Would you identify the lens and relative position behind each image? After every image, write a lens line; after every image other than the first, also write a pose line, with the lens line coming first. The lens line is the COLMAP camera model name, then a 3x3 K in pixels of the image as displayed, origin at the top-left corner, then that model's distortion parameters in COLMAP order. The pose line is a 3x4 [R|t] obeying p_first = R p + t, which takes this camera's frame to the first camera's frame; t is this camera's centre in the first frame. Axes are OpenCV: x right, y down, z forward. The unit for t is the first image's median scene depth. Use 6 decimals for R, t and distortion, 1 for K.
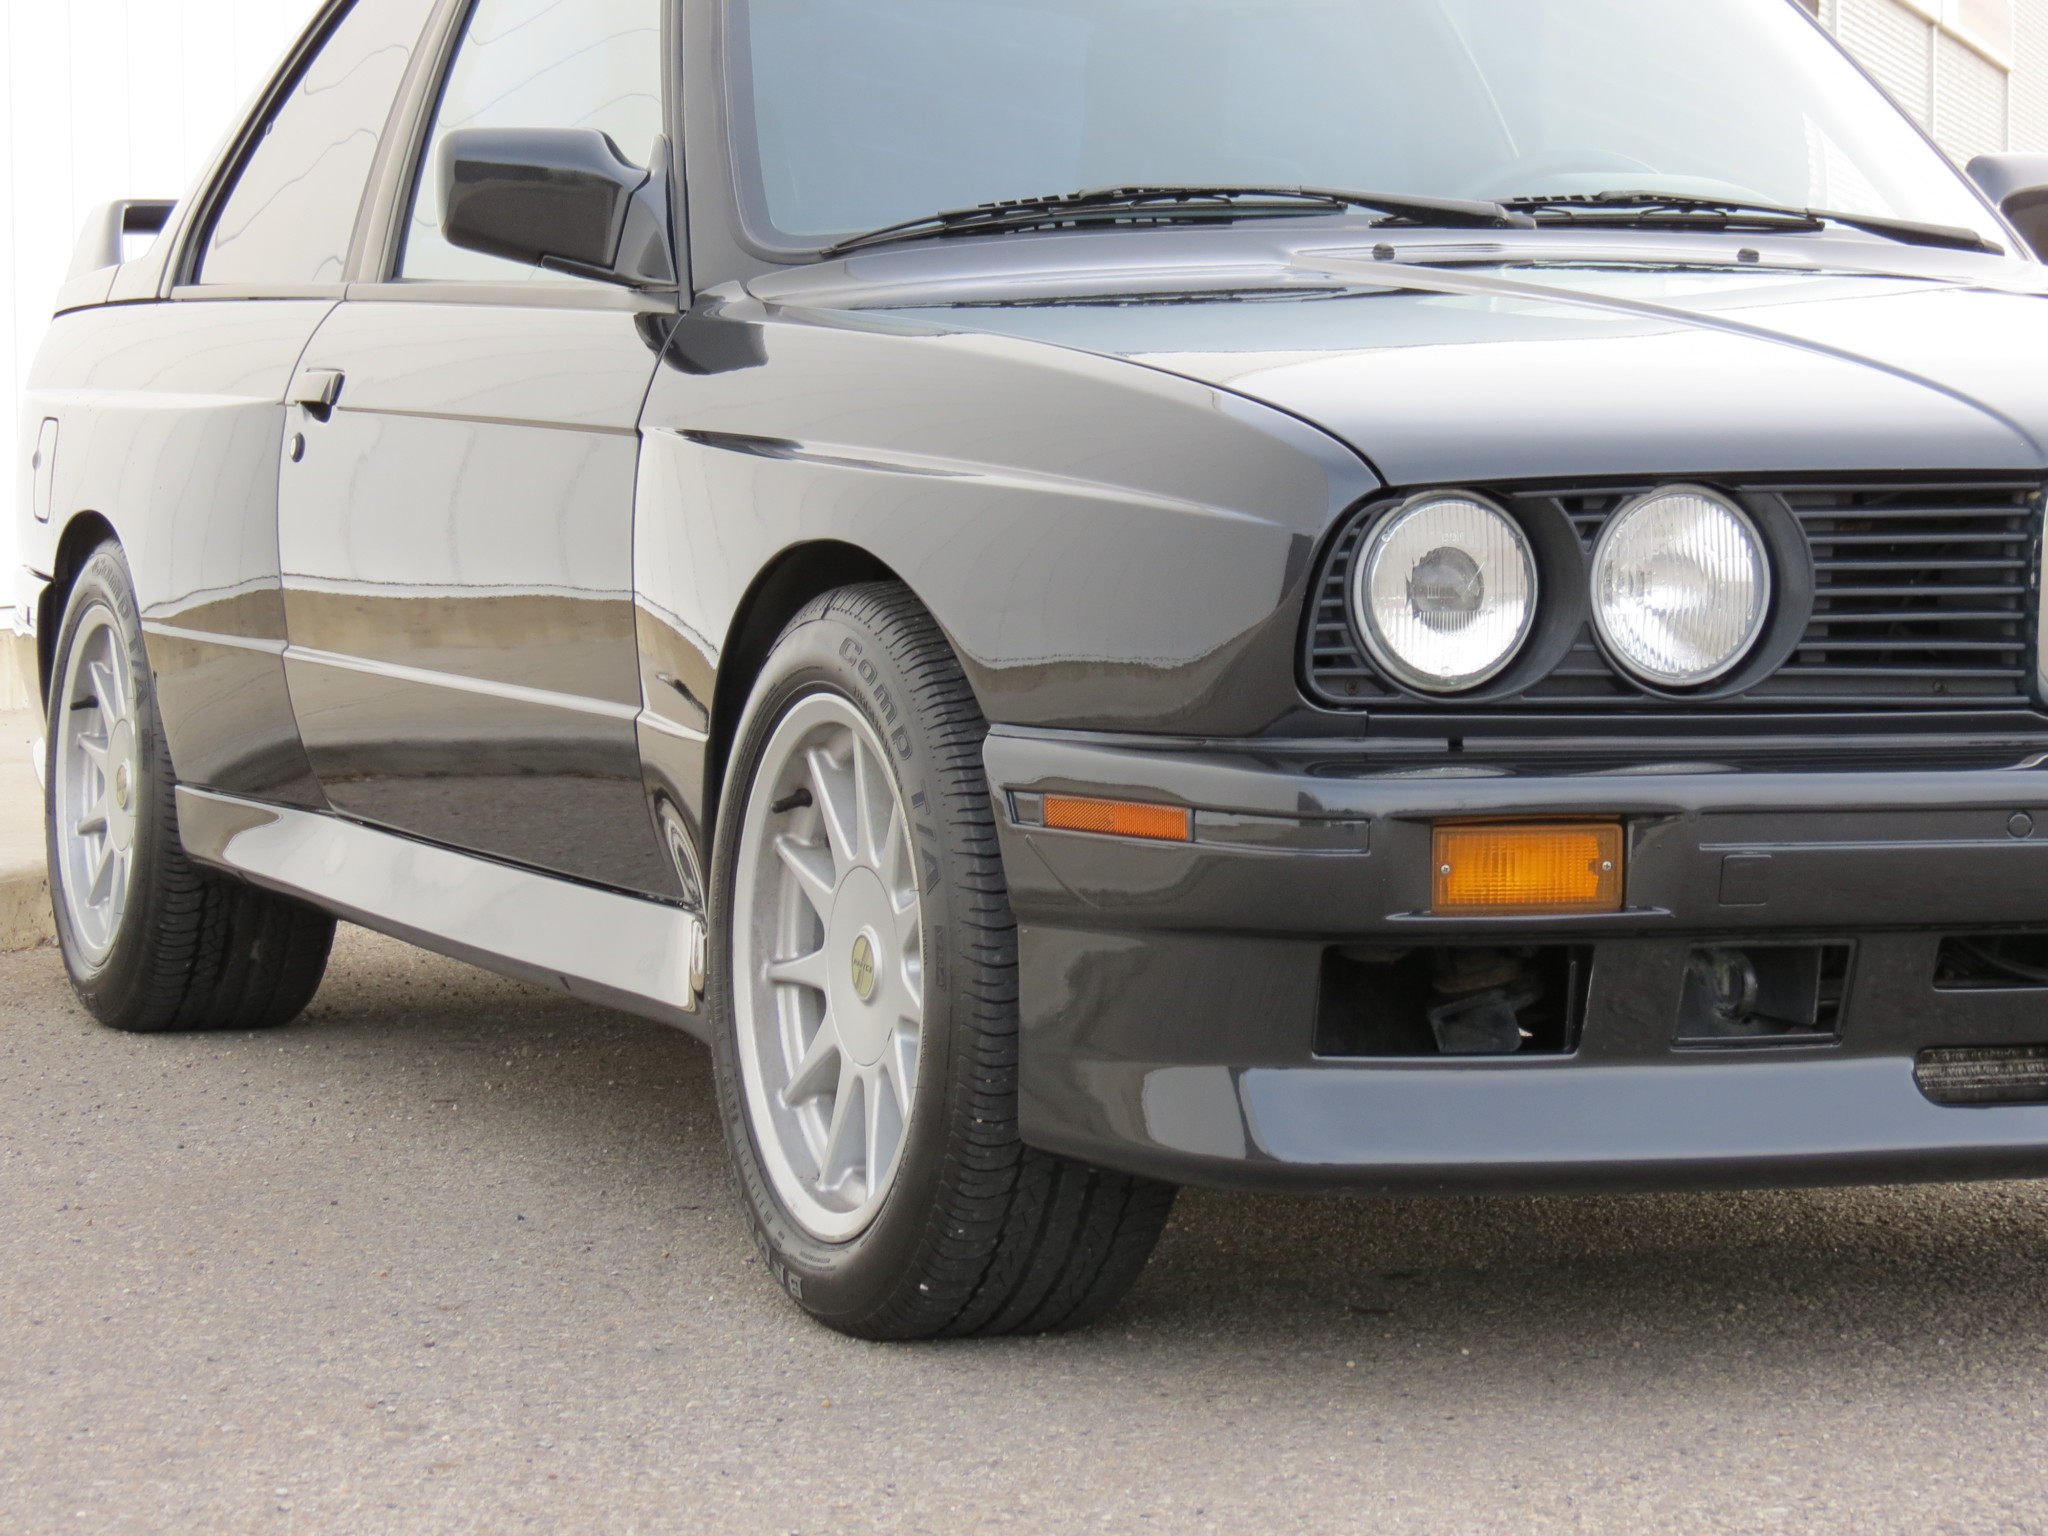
lens RADIAL K [[5666.3, 0, 923.3], [0, 5666.3, 797.9], [0, 0, 1]] dist [-0.010416, 0.000000]
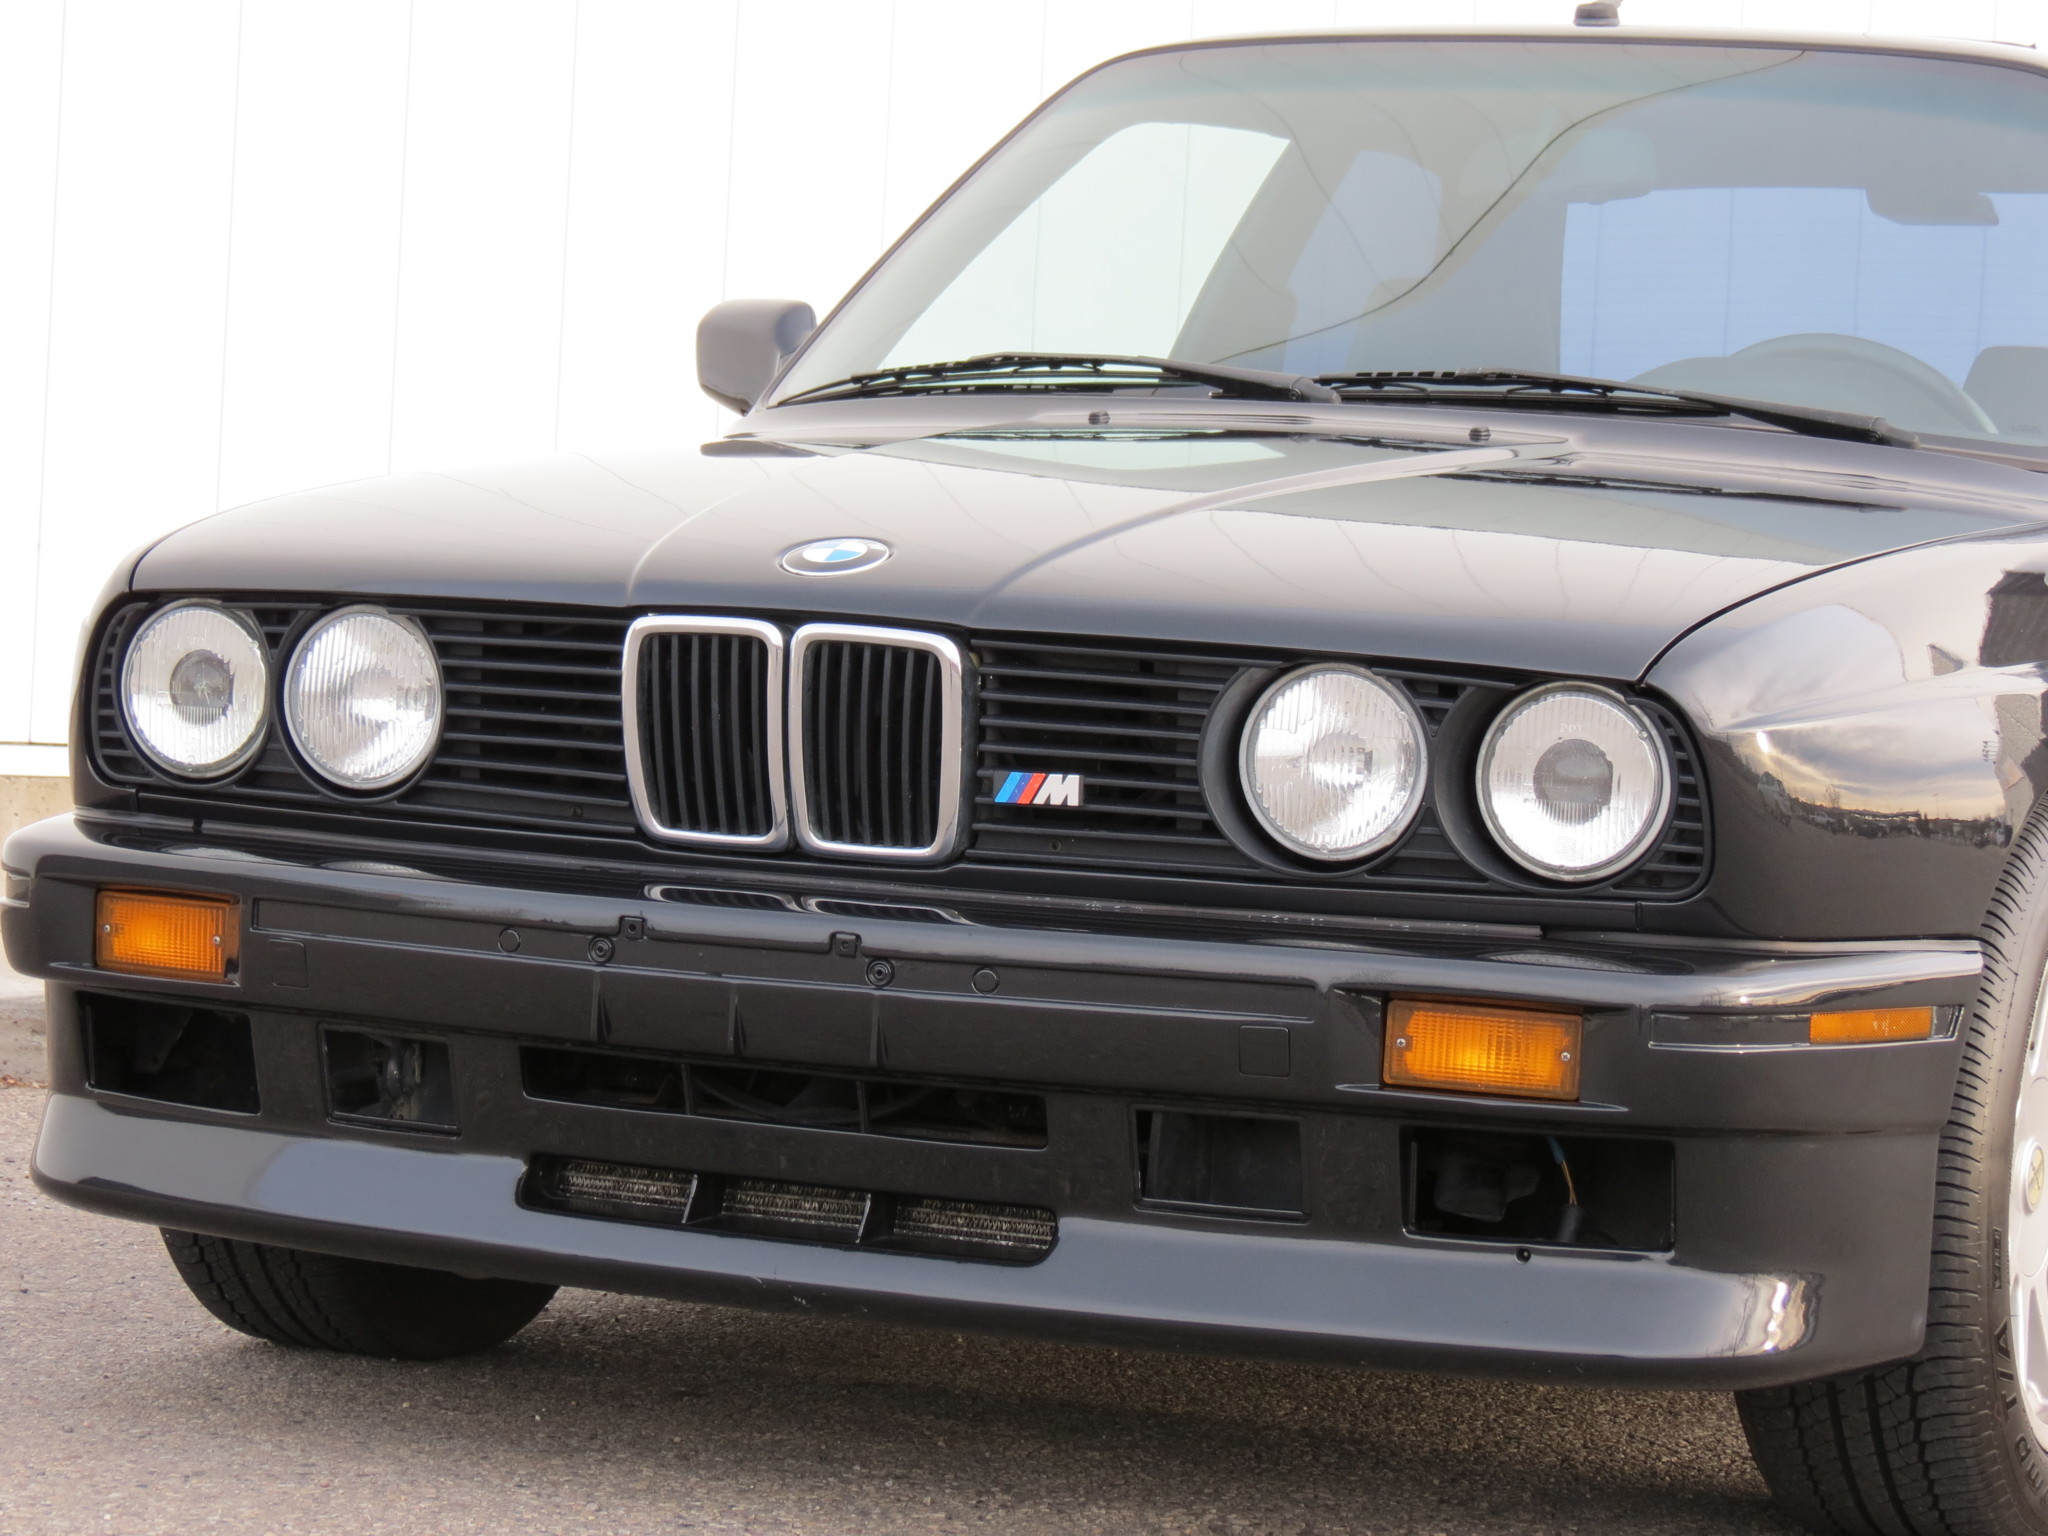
lens RADIAL K [[5666.3, 0, 1012.3], [0, 5666.3, 745.4], [0, 0, 1]] dist [-0.010416, 0.000000]
pose [[0.702524, 0.061746, -0.708976, 0.923401], [-0.099746, 0.994938, -0.012188, -0.025528], [0.704635, 0.079280, 0.705127, 0.297059]]
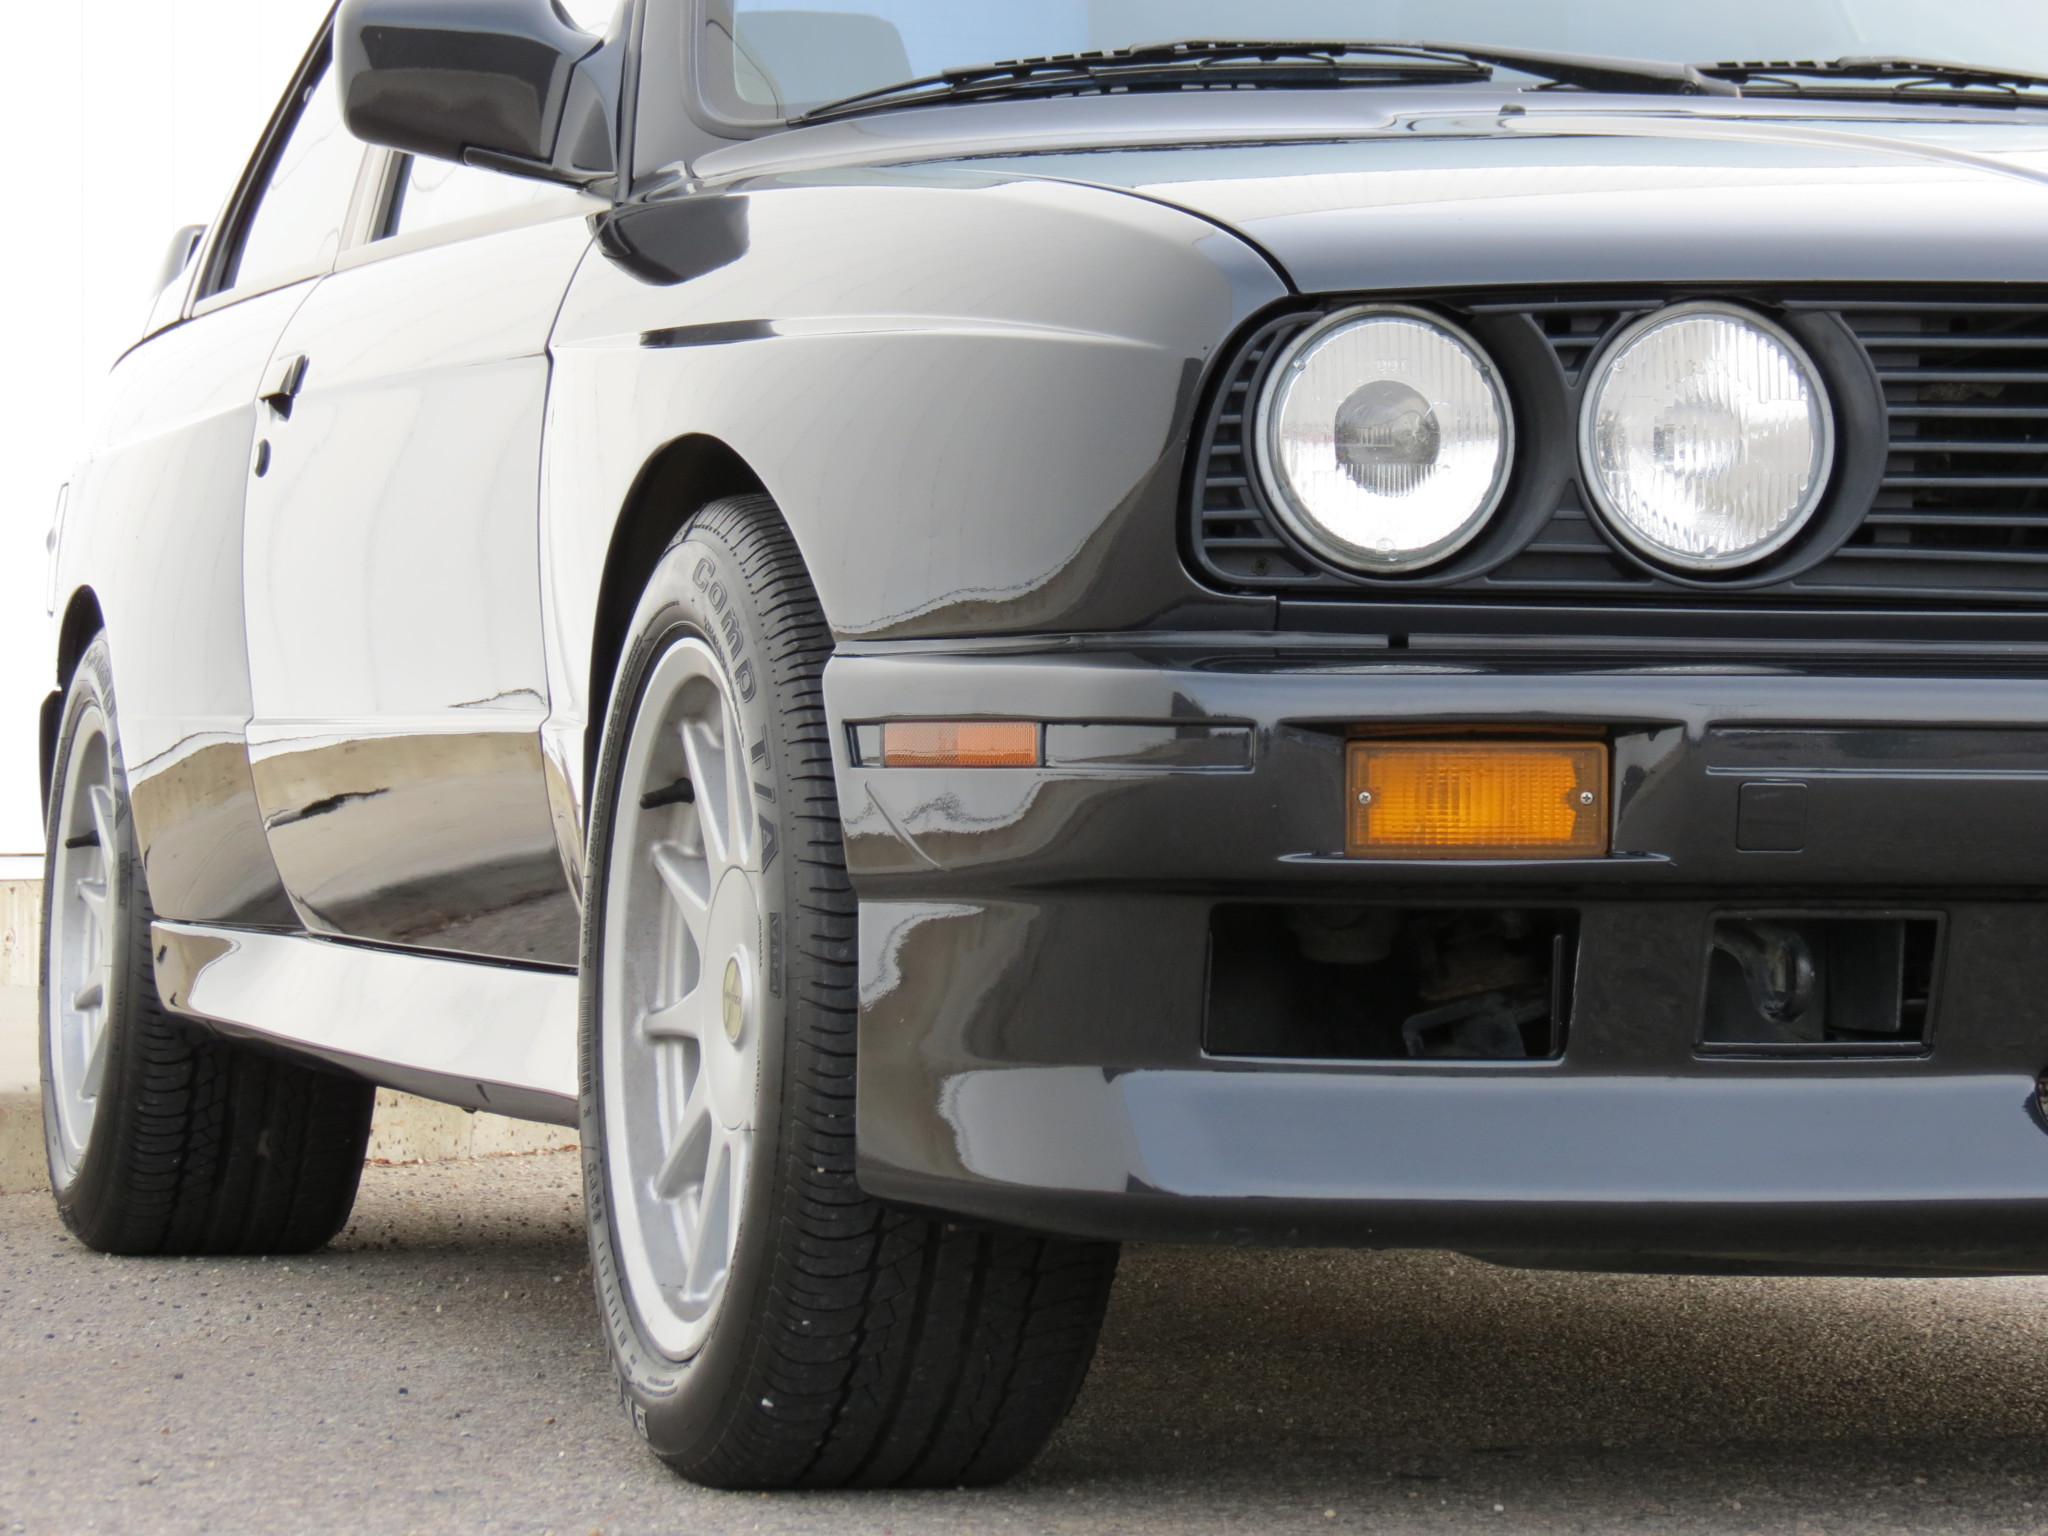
lens RADIAL K [[7241.6, 0, 1032.8], [0, 7241.6, 752.6], [0, 0, 1]] dist [-0.040364, 0.000000]
pose [[0.994896, 0.004336, -0.100815, 0.131505], [-0.012000, 0.997071, -0.075540, 0.072108], [0.100192, 0.076364, 0.992033, 0.040875]]
